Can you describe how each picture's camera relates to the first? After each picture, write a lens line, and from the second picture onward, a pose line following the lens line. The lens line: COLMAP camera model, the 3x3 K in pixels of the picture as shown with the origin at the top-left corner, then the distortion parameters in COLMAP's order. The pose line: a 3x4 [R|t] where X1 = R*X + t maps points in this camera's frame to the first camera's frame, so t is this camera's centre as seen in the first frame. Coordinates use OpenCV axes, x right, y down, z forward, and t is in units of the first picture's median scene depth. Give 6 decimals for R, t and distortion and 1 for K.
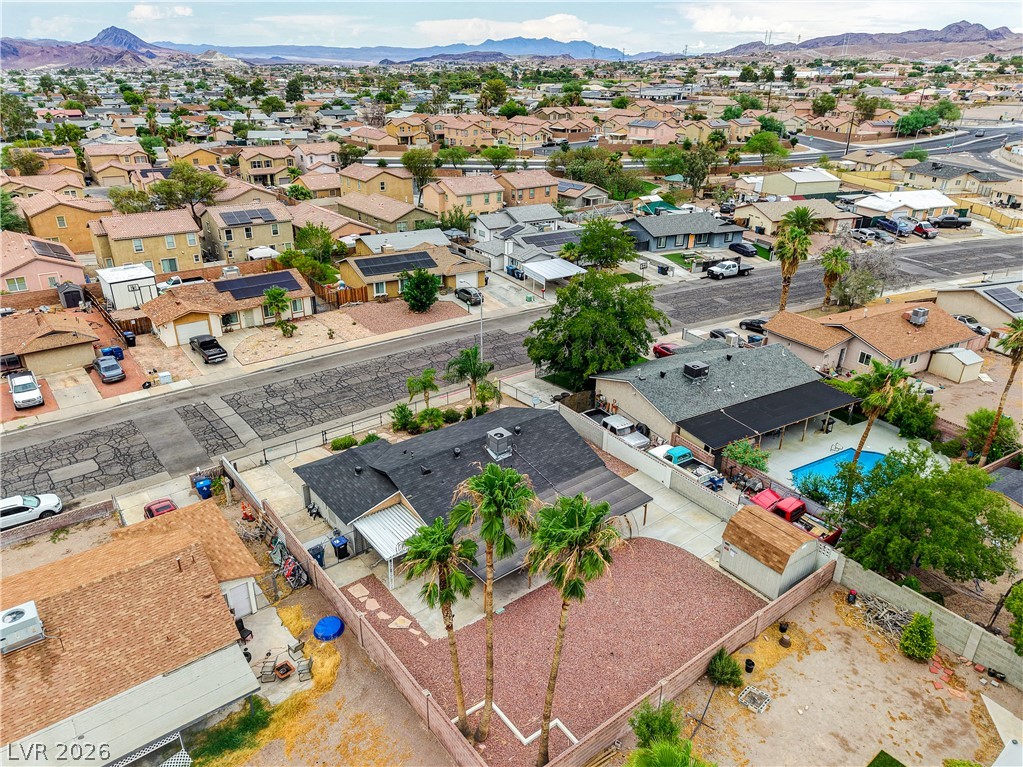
lens RADIAL K [[680.0, 0, 516.8], [0, 680.0, 397.7], [0, 0, 1]] dist [0.062326, -0.042627]
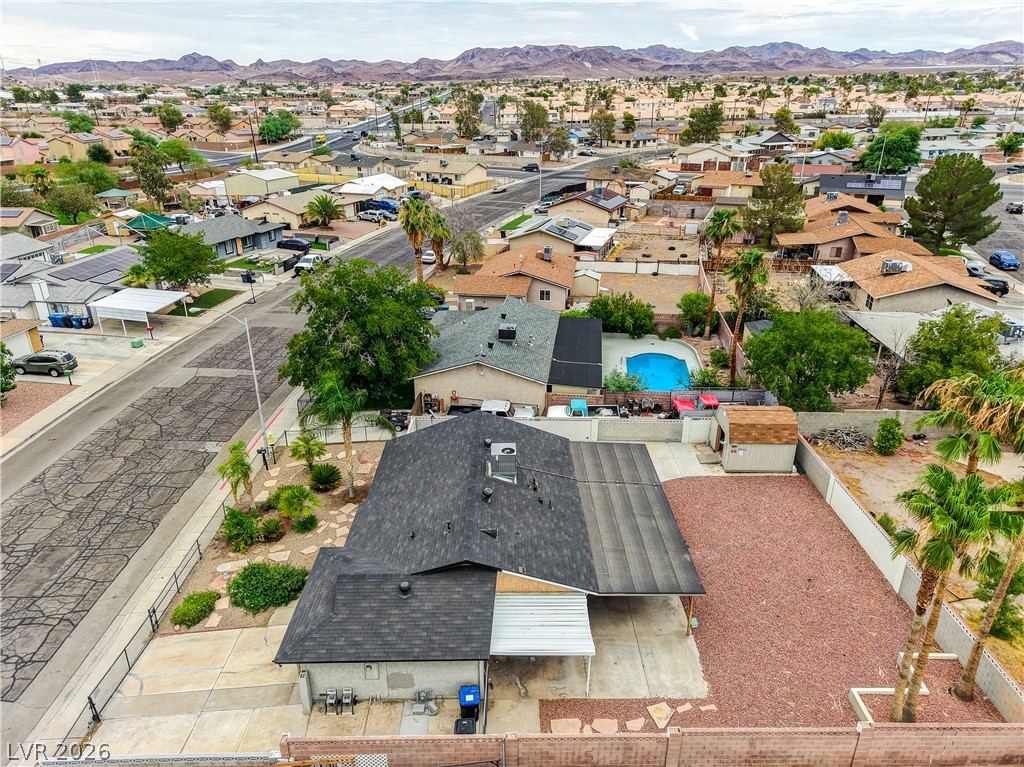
lens RADIAL K [[680.6, 0, 506.6], [0, 680.6, 378.7], [0, 0, 1]] dist [0.062326, -0.042627]
pose [[0.623720, -0.313996, 0.715807, -0.279217], [0.352100, 0.930459, 0.101352, -0.049138], [-0.697853, 0.188820, 0.690904, 0.232923]]
